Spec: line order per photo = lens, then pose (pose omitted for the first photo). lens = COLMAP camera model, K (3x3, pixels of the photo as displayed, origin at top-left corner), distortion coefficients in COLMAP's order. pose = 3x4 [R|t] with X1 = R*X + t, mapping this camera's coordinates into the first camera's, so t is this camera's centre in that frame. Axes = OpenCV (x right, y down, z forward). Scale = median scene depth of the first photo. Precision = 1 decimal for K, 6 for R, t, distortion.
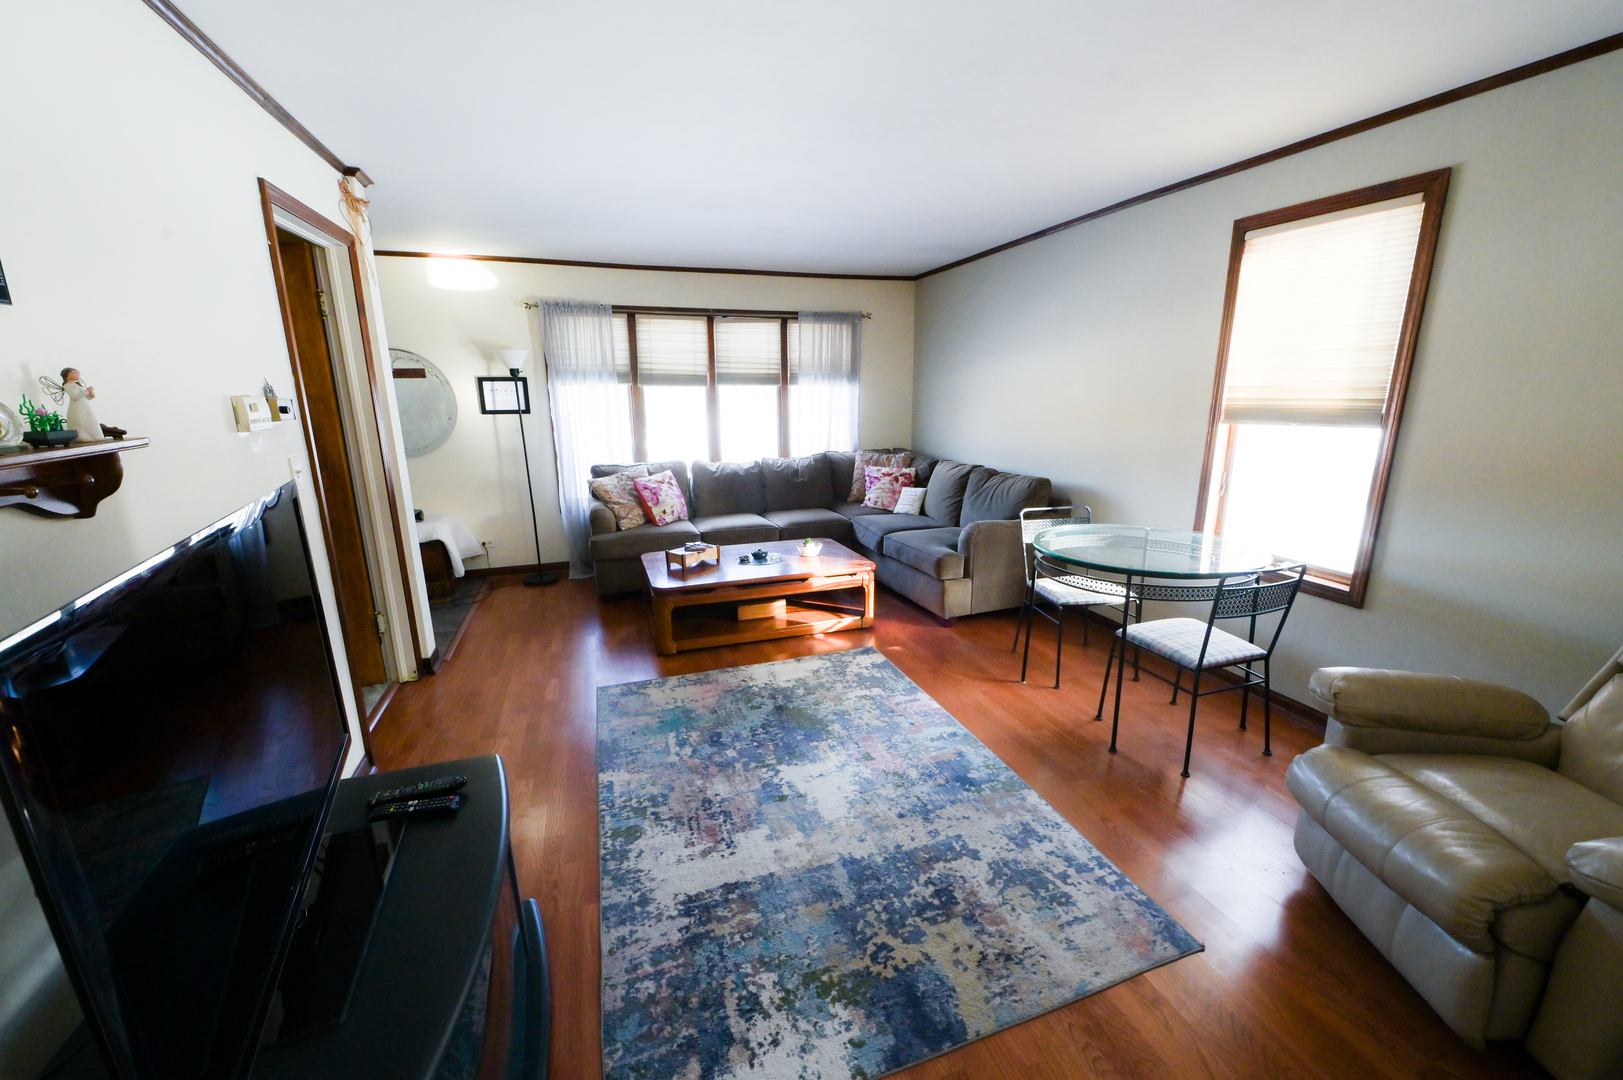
lens RADIAL K [[639.8, 0, 809.4], [0, 639.8, 535.7], [0, 0, 1]] dist [-0.009071, 0.000082]
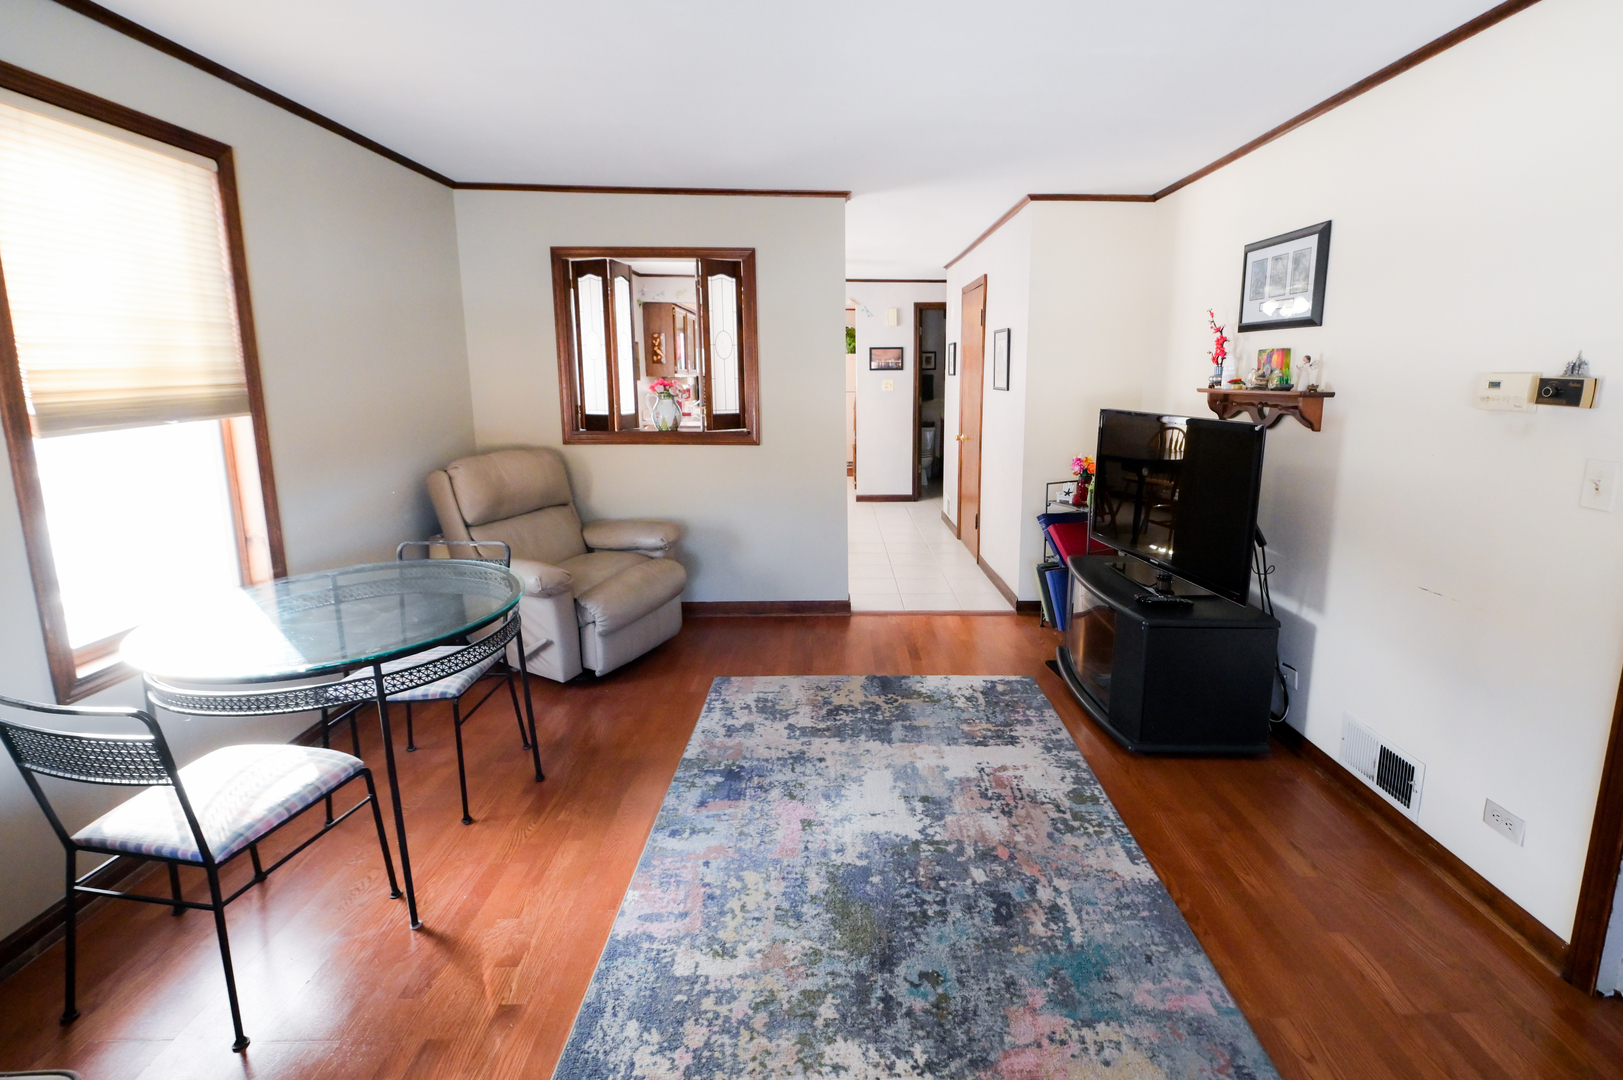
lens RADIAL K [[700.5, 0, 846.3], [0, 700.5, 486.4], [0, 0, 1]] dist [-0.004189, -0.001214]
pose [[-0.951396, -0.047012, 0.304360, -0.183679], [0.074077, 0.924332, 0.374331, -0.335496], [-0.298928, 0.378683, -0.875923, 1.444116]]
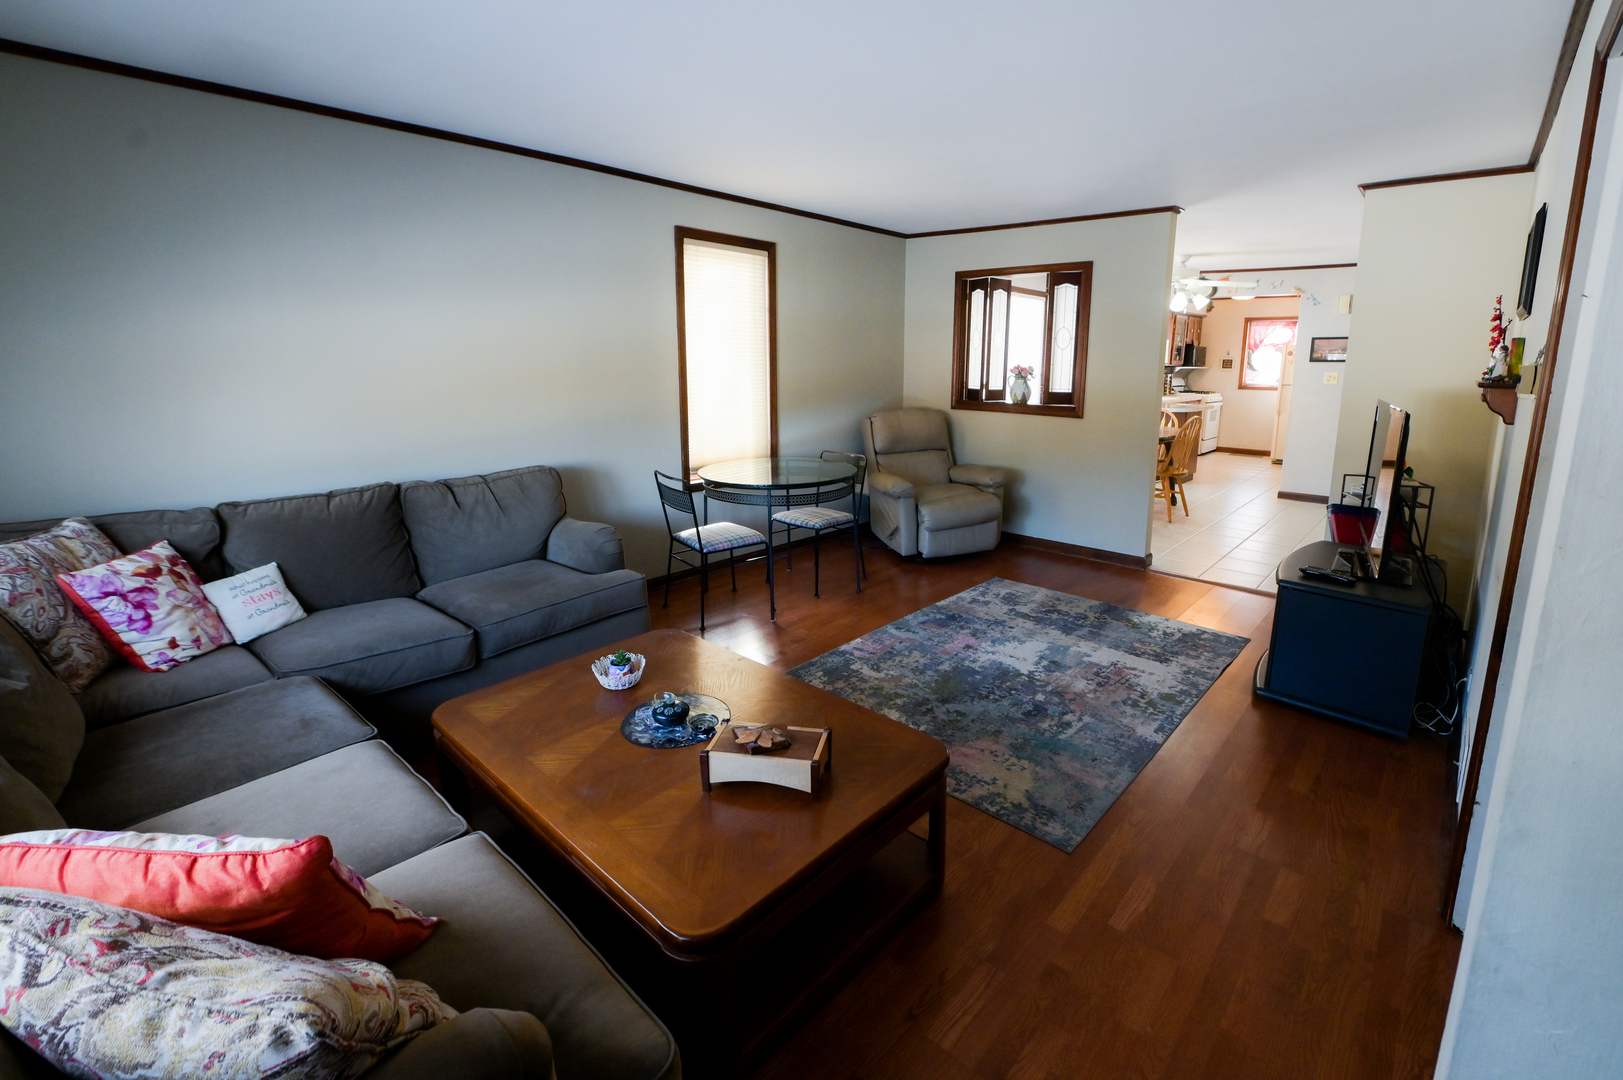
lens RADIAL K [[695.2, 0, 863.9], [0, 695.2, 485.9], [0, 0, 1]] dist [-0.002301, -0.000460]
pose [[-0.506455, -0.157789, 0.847706, -0.826457], [0.189974, 0.938538, 0.288195, -0.346742], [-0.841078, 0.307000, -0.445352, 1.524632]]
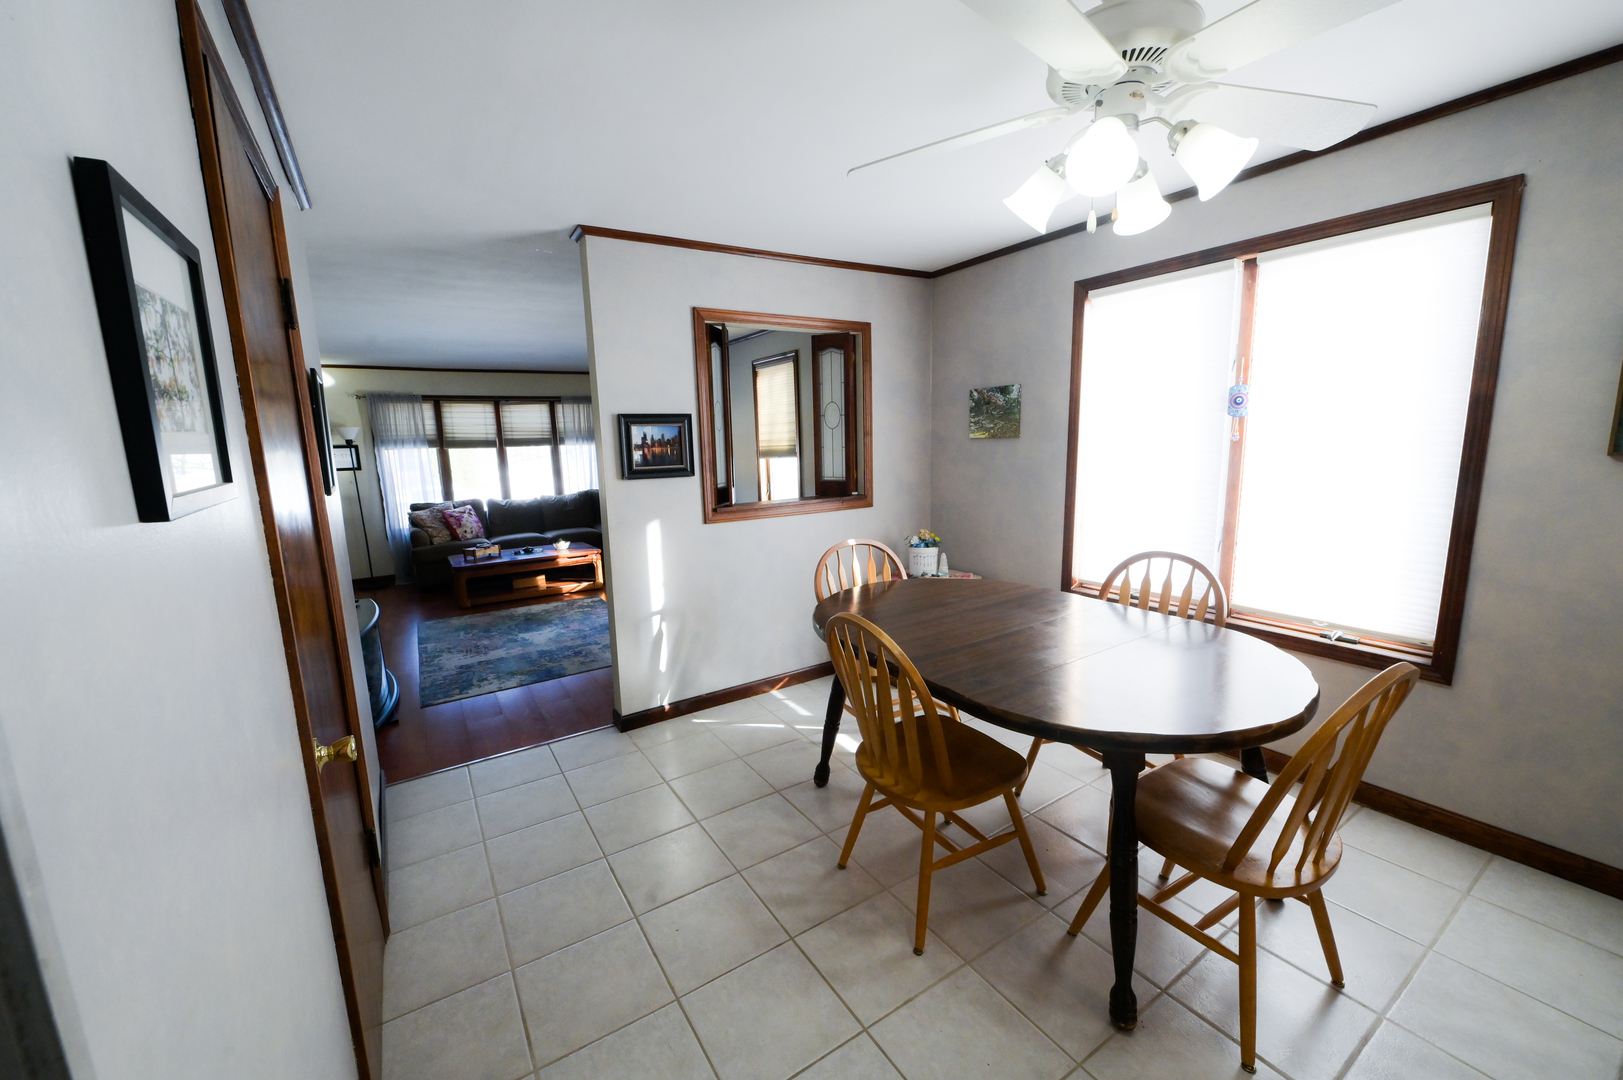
lens RADIAL K [[639.8, 0, 814.7], [0, 639.8, 541.1], [0, 0, 1]] dist [-0.009071, 0.000082]
pose [[0.970805, -0.062080, 0.231698, 0.361553], [0.079399, 0.994644, -0.066179, 0.246446], [-0.226348, 0.082644, 0.970534, -1.043342]]
